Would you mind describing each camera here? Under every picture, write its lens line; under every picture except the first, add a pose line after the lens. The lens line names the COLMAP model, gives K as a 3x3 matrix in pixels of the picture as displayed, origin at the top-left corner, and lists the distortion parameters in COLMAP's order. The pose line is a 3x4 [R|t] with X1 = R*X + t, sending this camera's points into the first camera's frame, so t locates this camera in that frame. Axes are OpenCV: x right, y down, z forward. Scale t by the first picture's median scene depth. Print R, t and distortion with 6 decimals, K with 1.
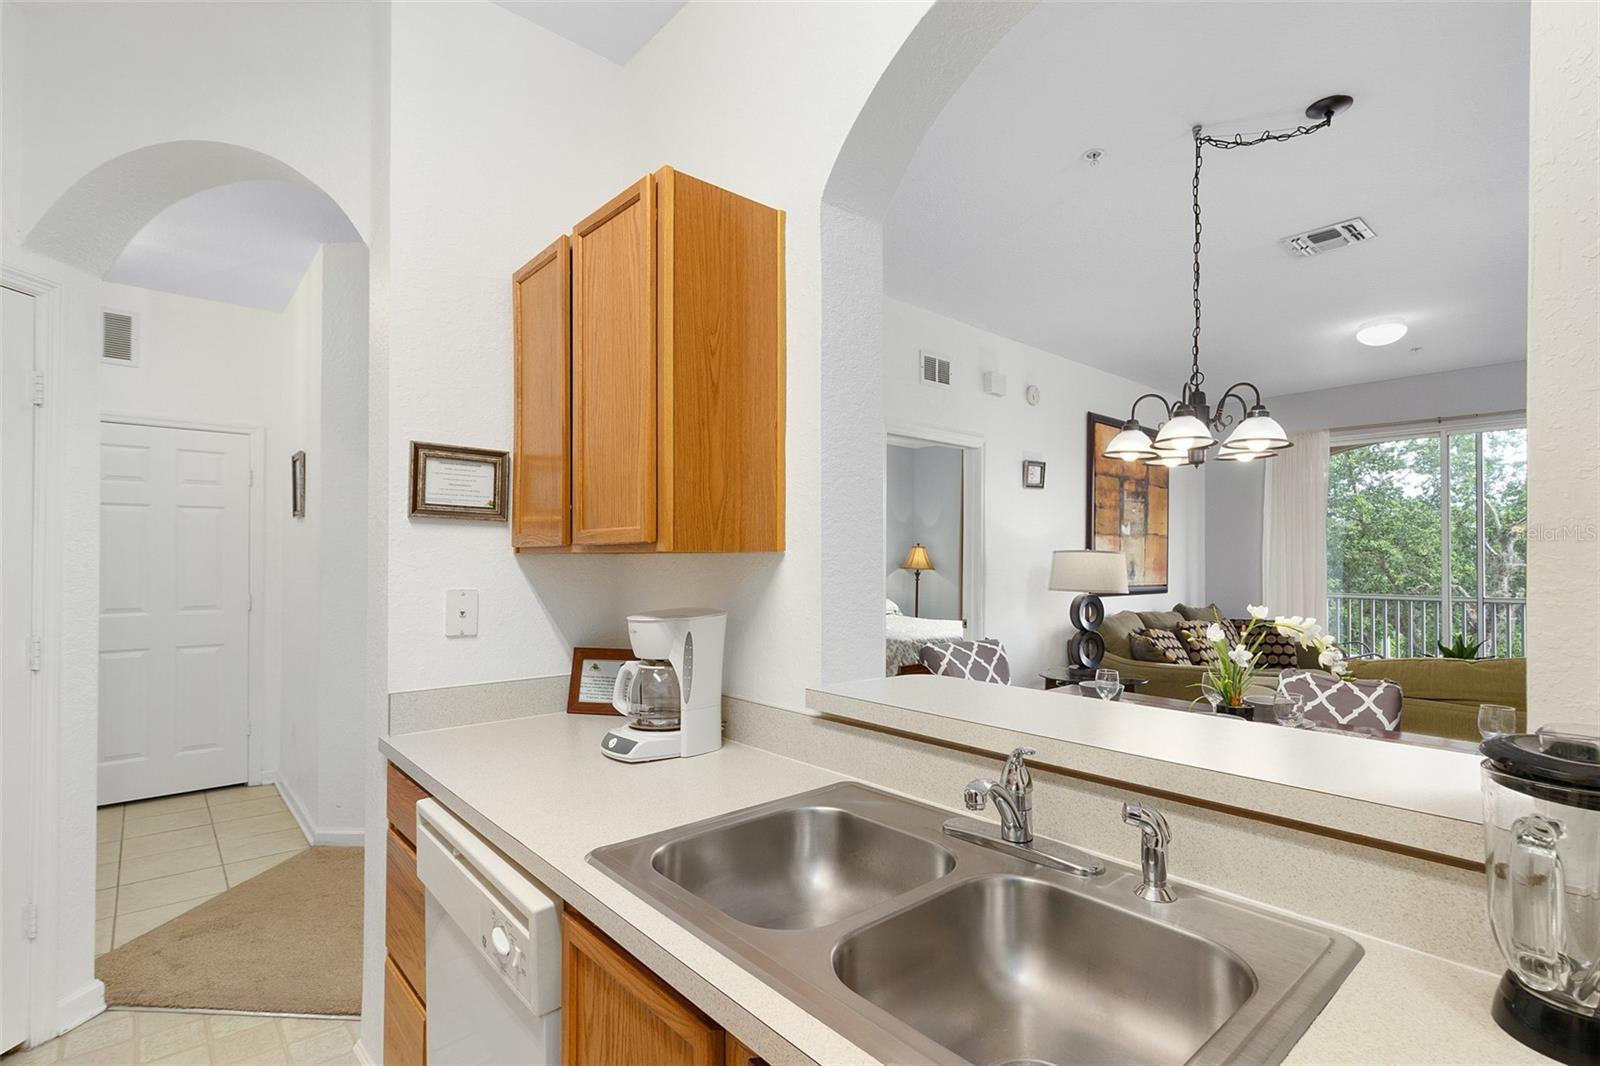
lens RADIAL K [[757.4, 0, 807.1], [0, 757.4, 544.4], [0, 0, 1]] dist [-0.001711, -0.000319]
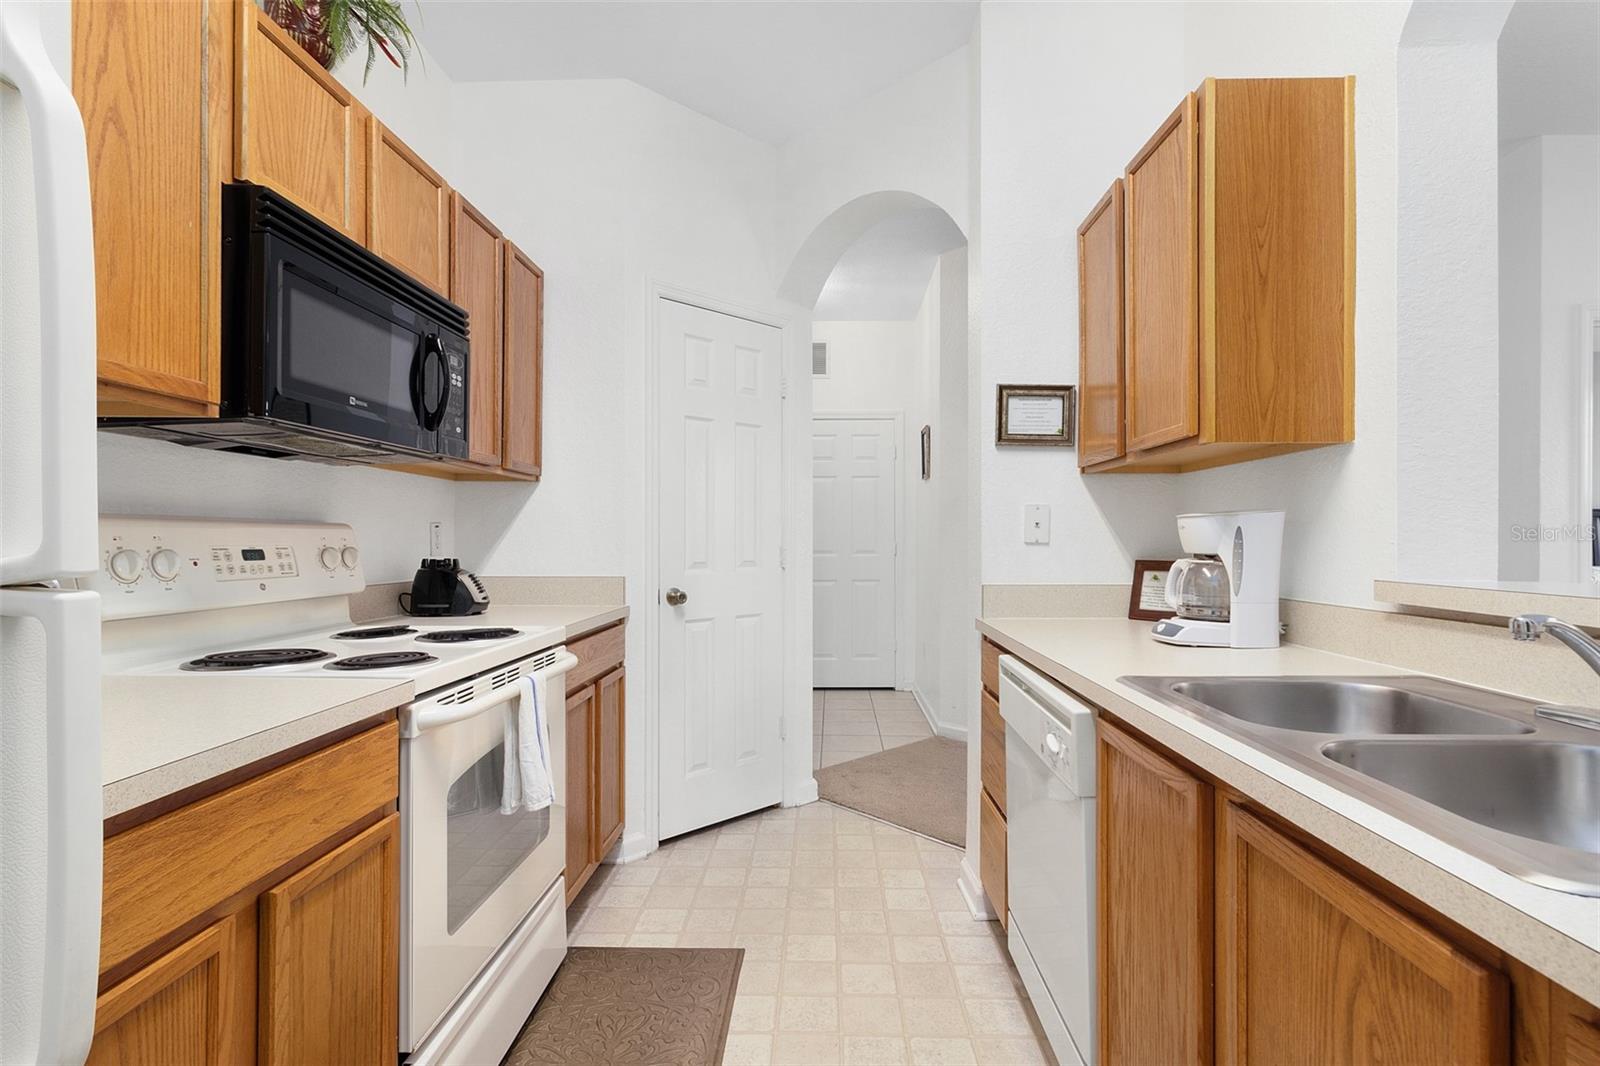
lens RADIAL K [[757.4, 0, 807.1], [0, 757.4, 544.4], [0, 0, 1]] dist [-0.001711, -0.000319]
pose [[0.730433, 0.005447, -0.682962, 0.110289], [0.008827, 0.999809, 0.017415, 0.108694], [0.682927, -0.018749, 0.730246, -0.143081]]
